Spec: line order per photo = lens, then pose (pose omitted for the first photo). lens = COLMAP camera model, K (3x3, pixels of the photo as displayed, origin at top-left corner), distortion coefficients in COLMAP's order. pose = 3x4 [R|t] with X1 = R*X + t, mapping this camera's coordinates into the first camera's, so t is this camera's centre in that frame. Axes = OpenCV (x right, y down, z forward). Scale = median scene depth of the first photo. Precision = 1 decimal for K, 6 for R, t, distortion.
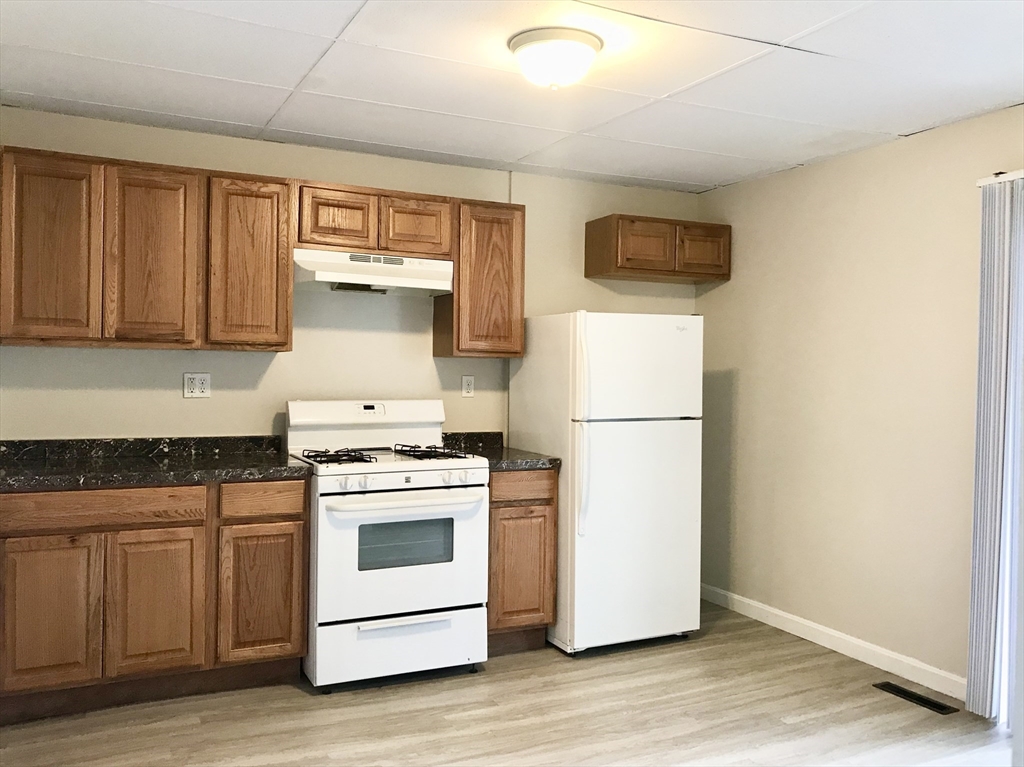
lens RADIAL K [[861.3, 0, 508.0], [0, 861.3, 377.4], [0, 0, 1]] dist [0.055622, -0.082093]
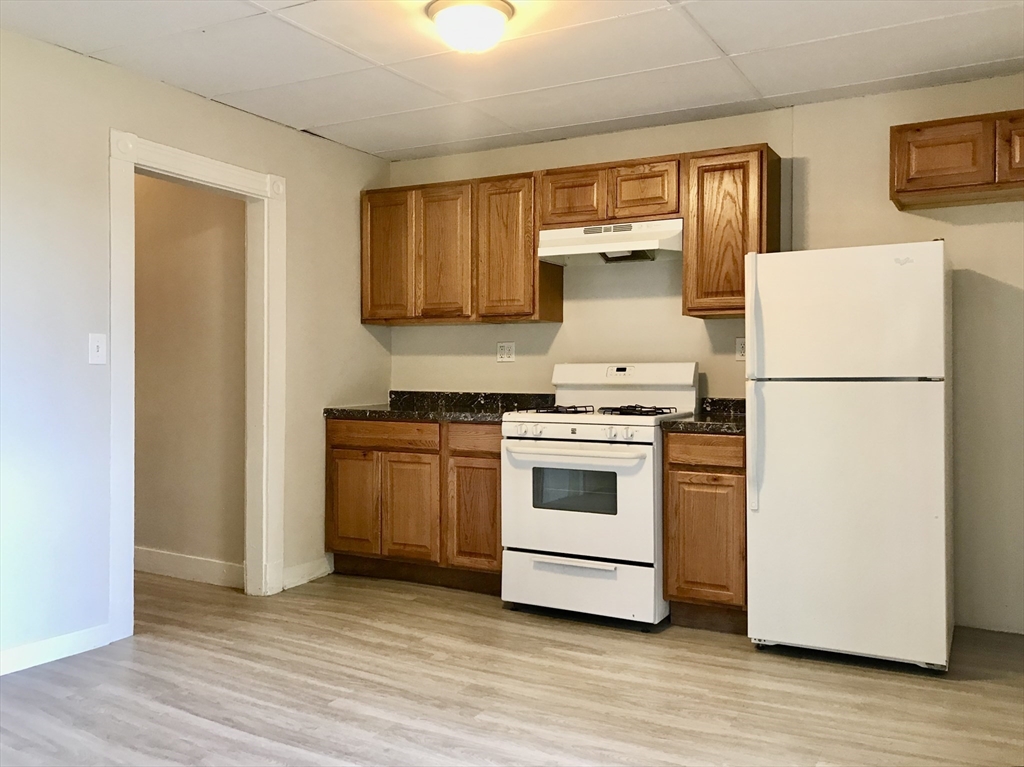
lens RADIAL K [[861.3, 0, 508.0], [0, 861.3, 377.4], [0, 0, 1]] dist [0.055622, -0.082093]
pose [[0.581004, -0.005229, -0.813884, 0.677885], [-0.000964, 0.999974, -0.007114, 0.057041], [0.813900, 0.004918, 0.580984, 0.297227]]
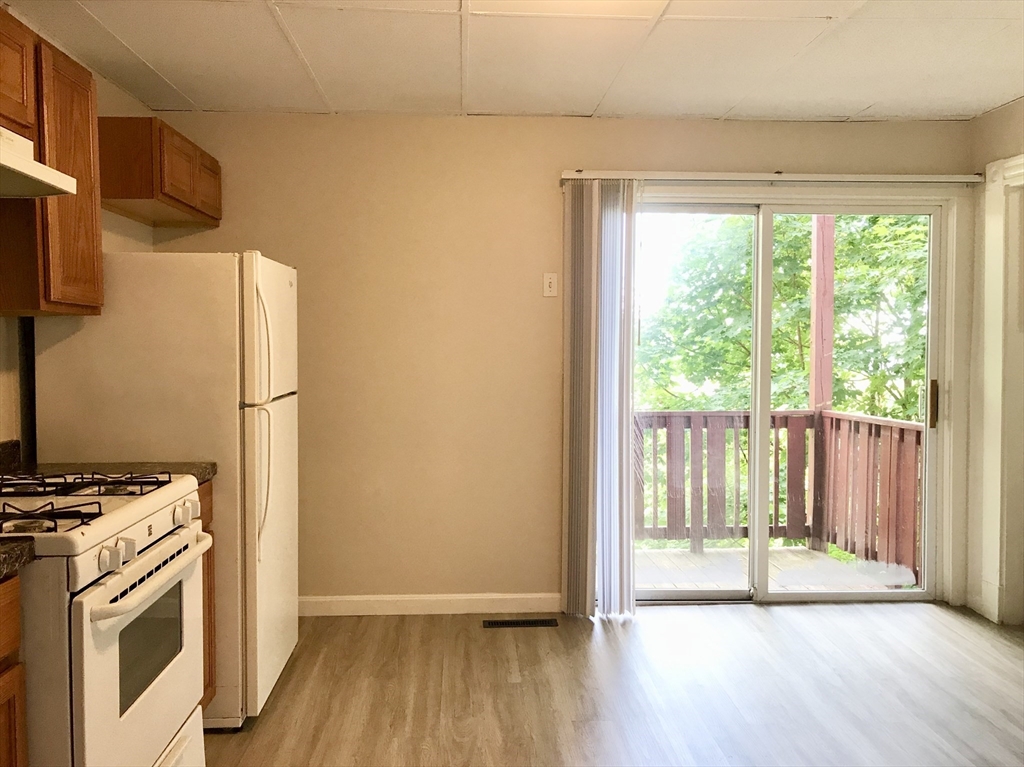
lens RADIAL K [[861.3, 0, 508.0], [0, 861.3, 377.4], [0, 0, 1]] dist [0.055622, -0.082093]
pose [[0.387694, -0.049367, 0.920465, -0.518522], [0.014267, 0.998767, 0.047557, -0.004649], [-0.921678, -0.005305, 0.387921, 0.540765]]
